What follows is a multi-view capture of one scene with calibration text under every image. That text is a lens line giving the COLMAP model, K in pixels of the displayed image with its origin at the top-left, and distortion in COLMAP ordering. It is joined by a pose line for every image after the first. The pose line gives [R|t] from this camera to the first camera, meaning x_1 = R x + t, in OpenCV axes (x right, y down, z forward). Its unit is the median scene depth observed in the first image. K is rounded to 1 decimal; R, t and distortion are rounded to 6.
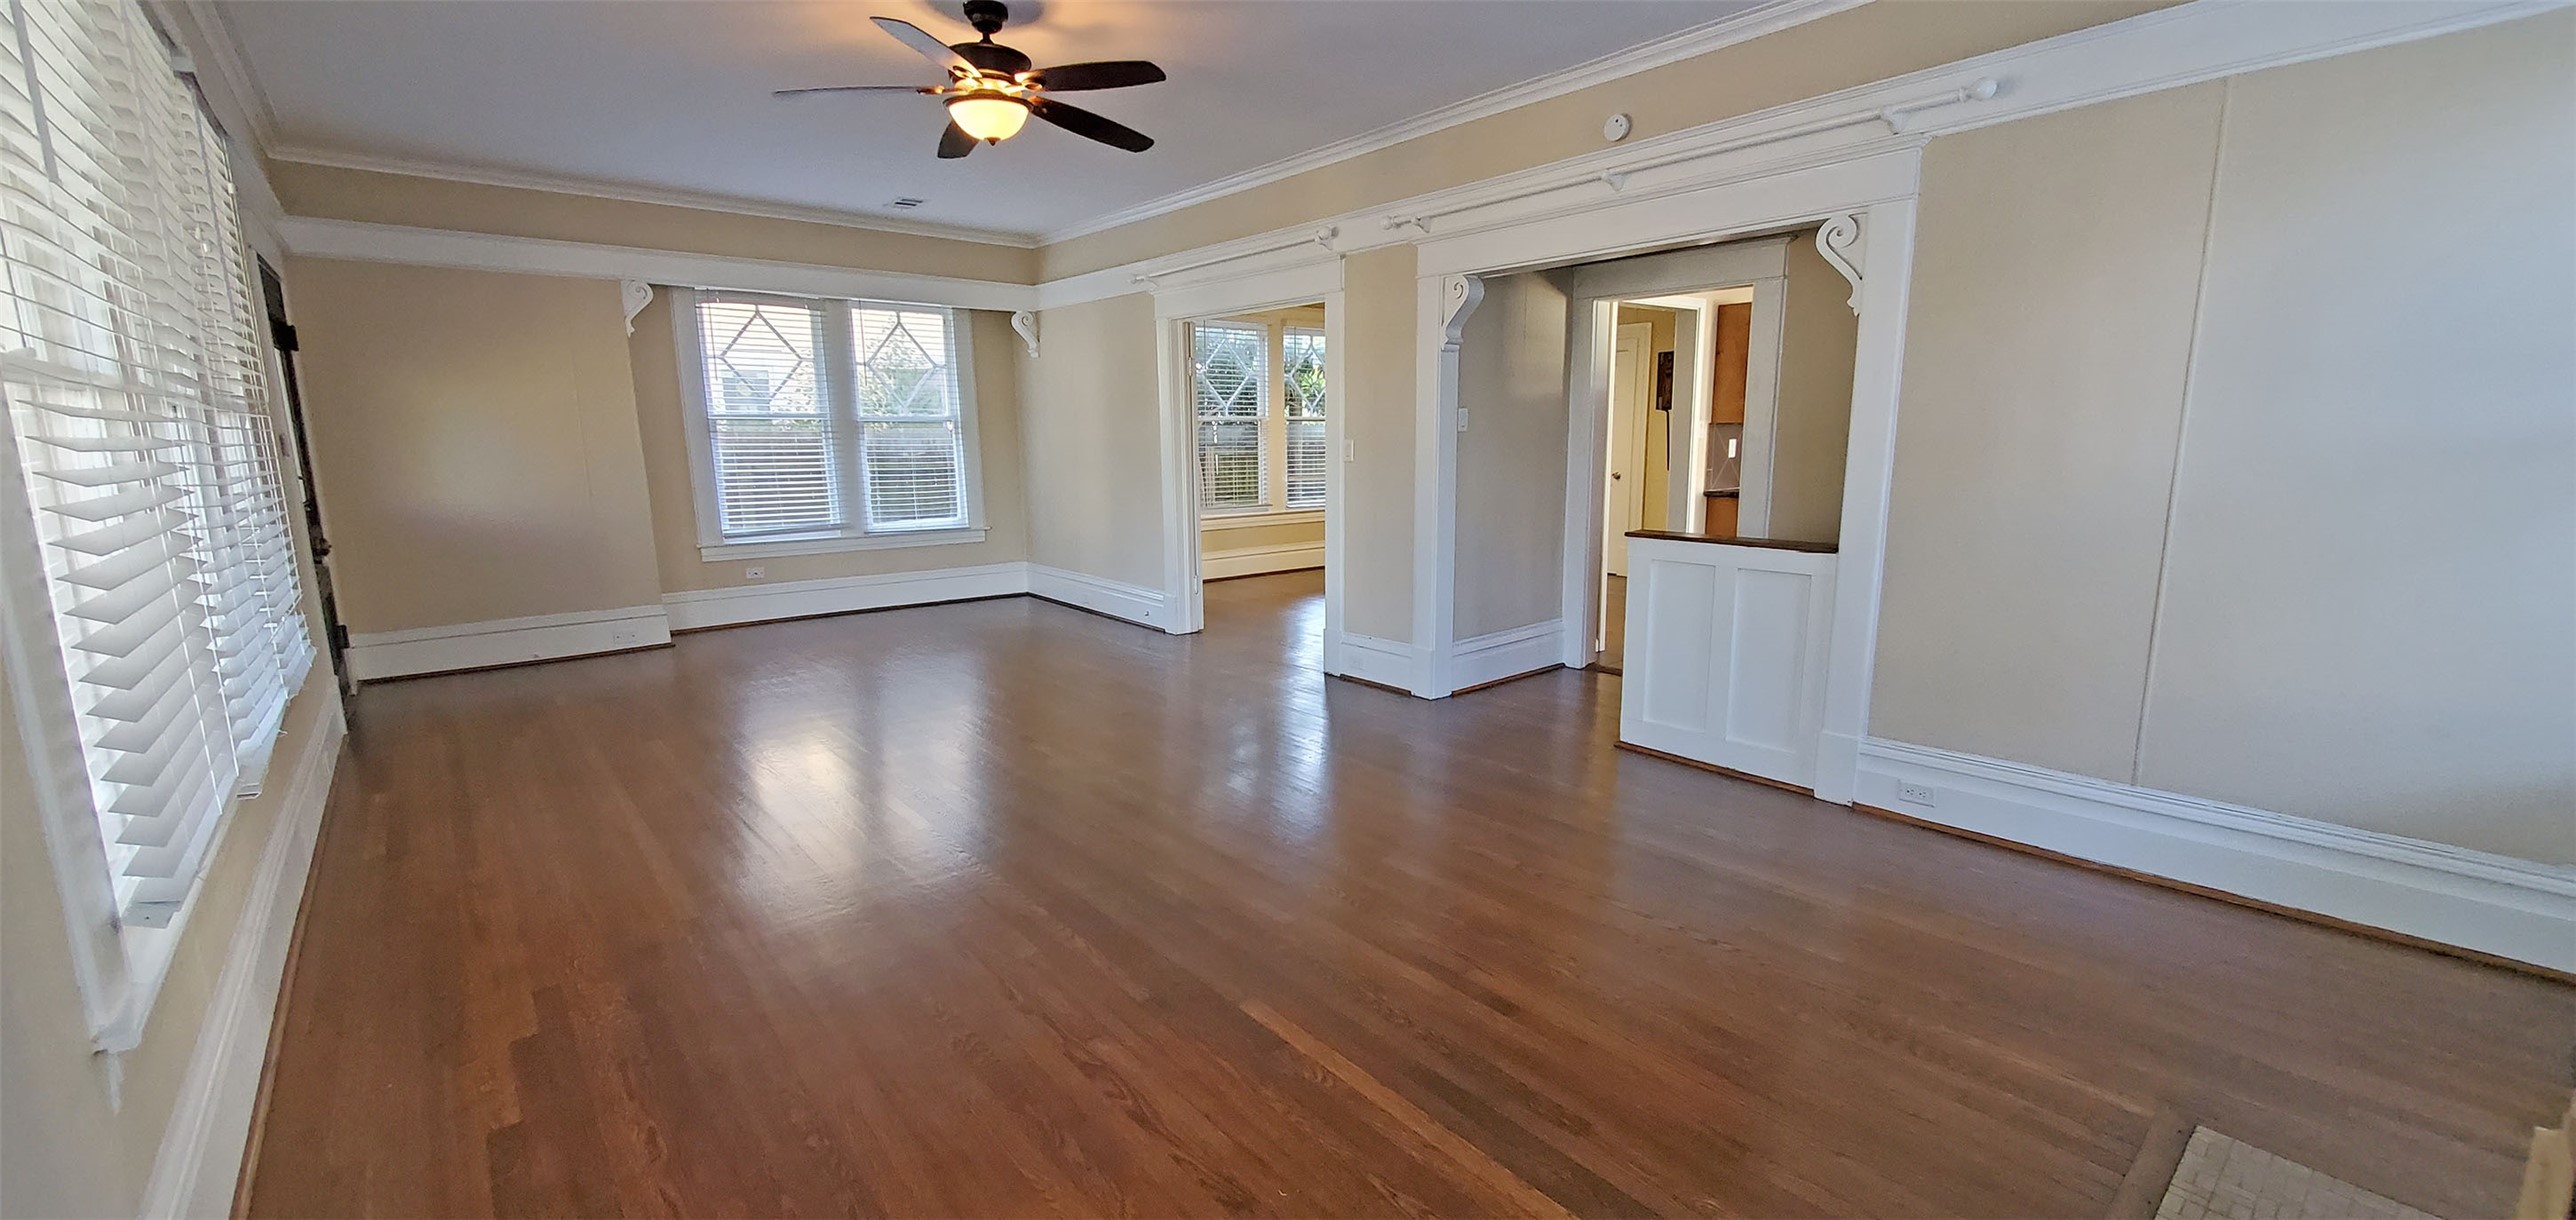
lens RADIAL K [[1032.9, 0, 1347.0], [0, 1032.9, 613.9], [0, 0, 1]] dist [0.007226, -0.000392]
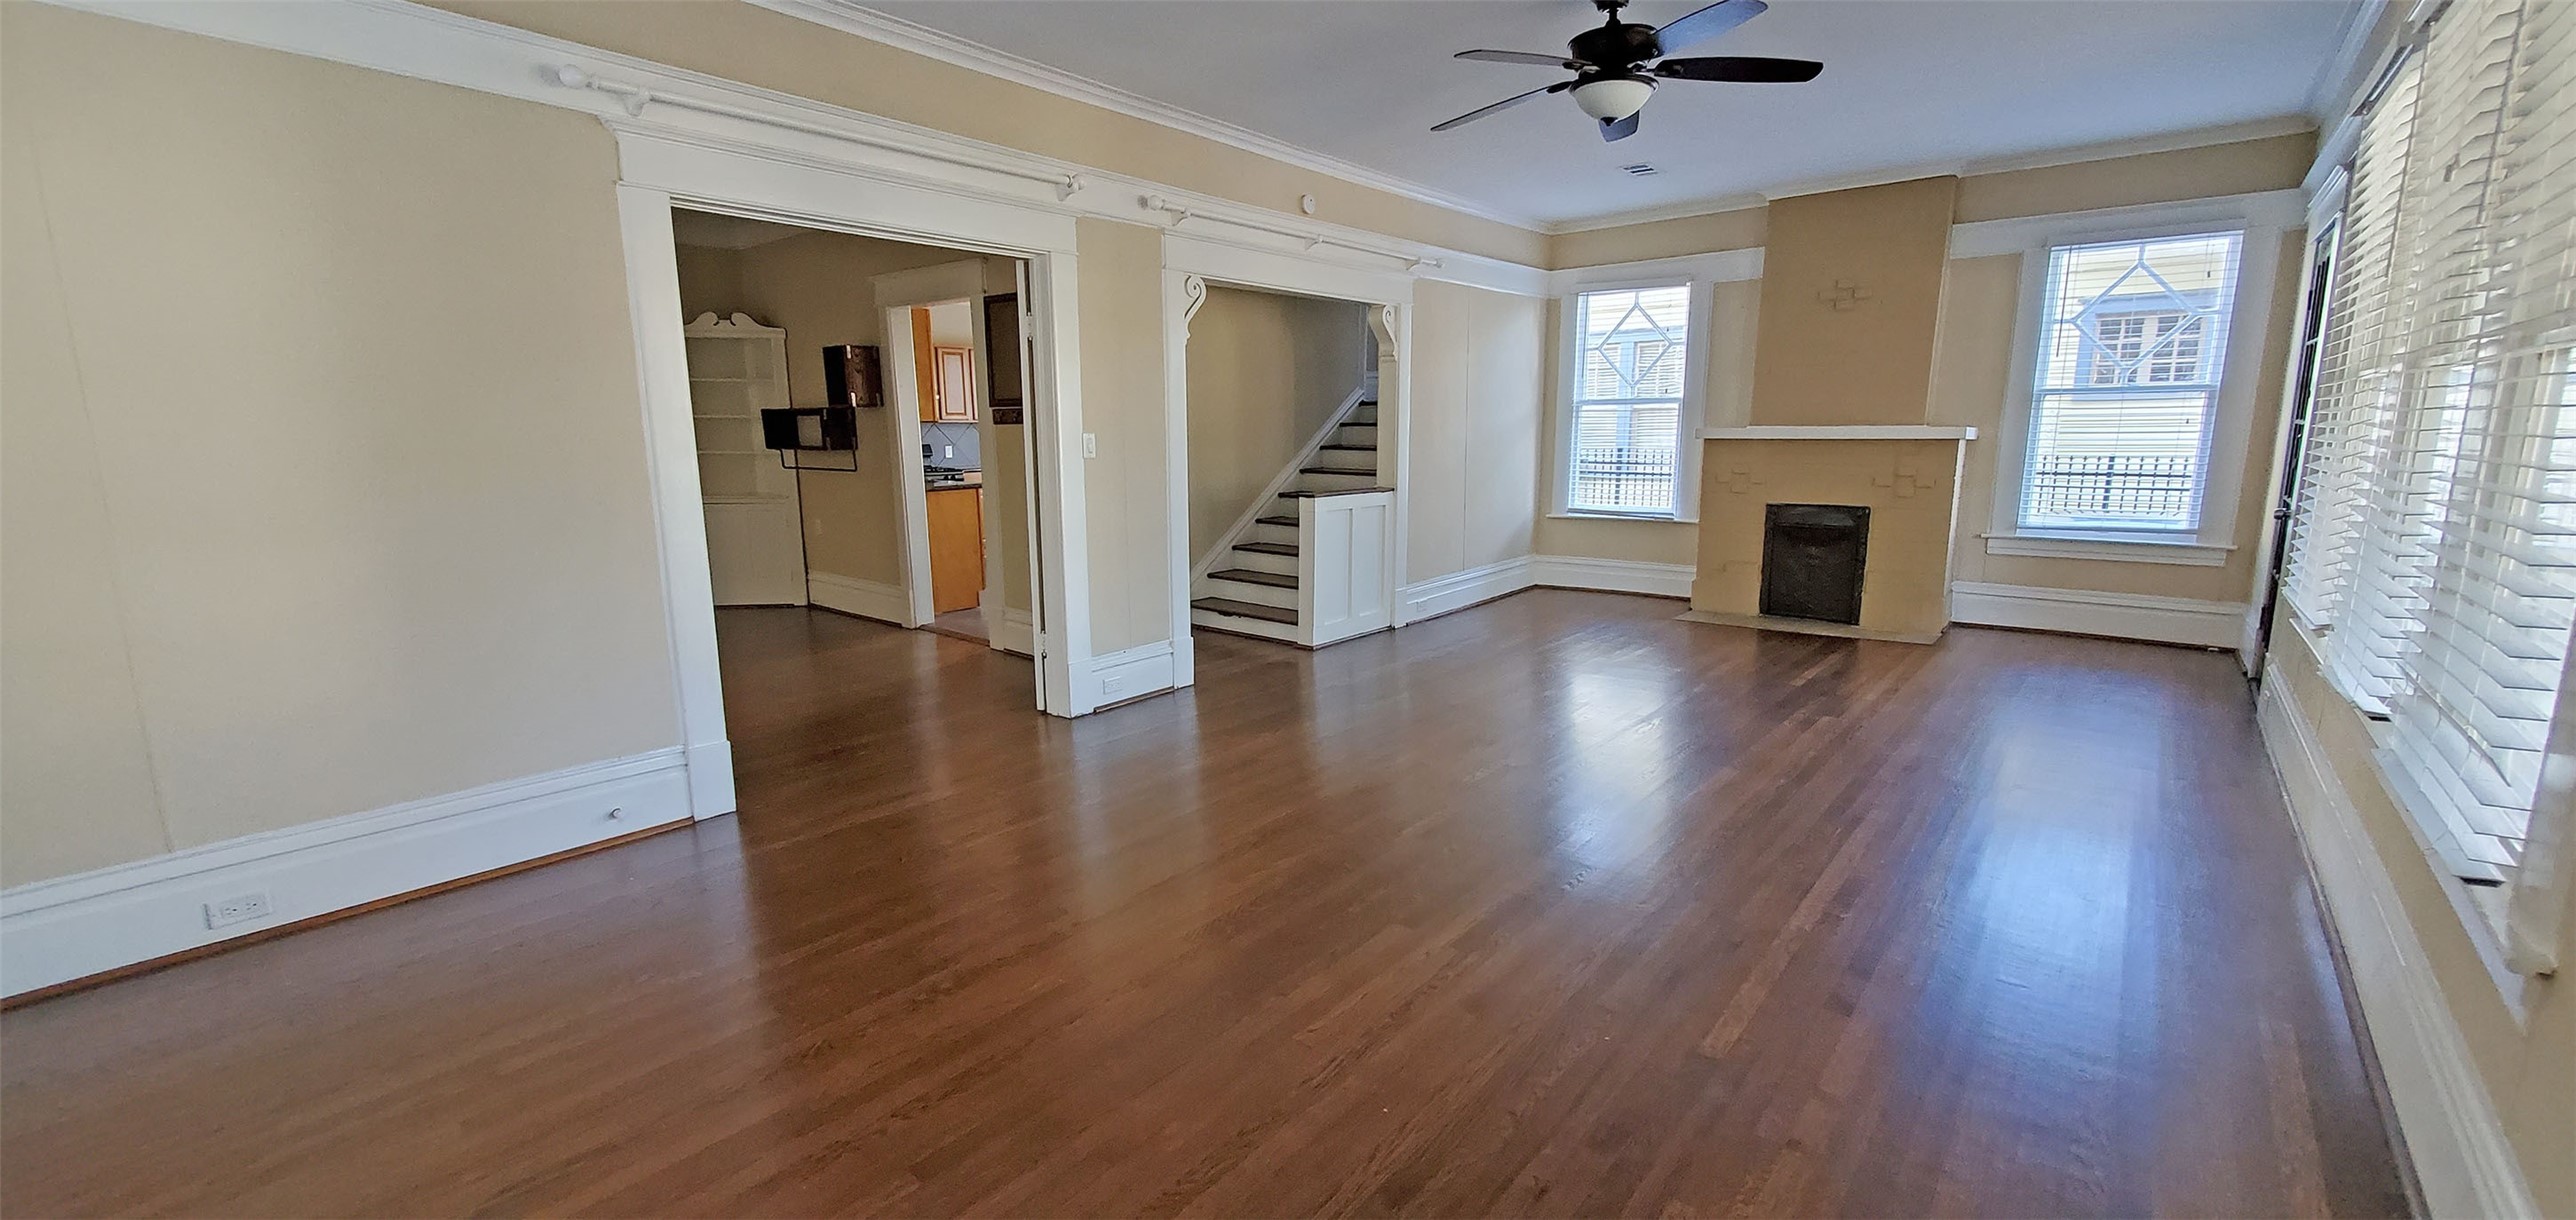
lens RADIAL K [[1032.9, 0, 1285.9], [0, 1032.9, 617.0], [0, 0, 1]] dist [0.007226, -0.000392]
pose [[-0.135631, -0.174461, 0.975278, -0.975376], [0.175179, 0.964642, 0.196921, -0.179246], [-0.975150, 0.197556, -0.100273, 1.061770]]
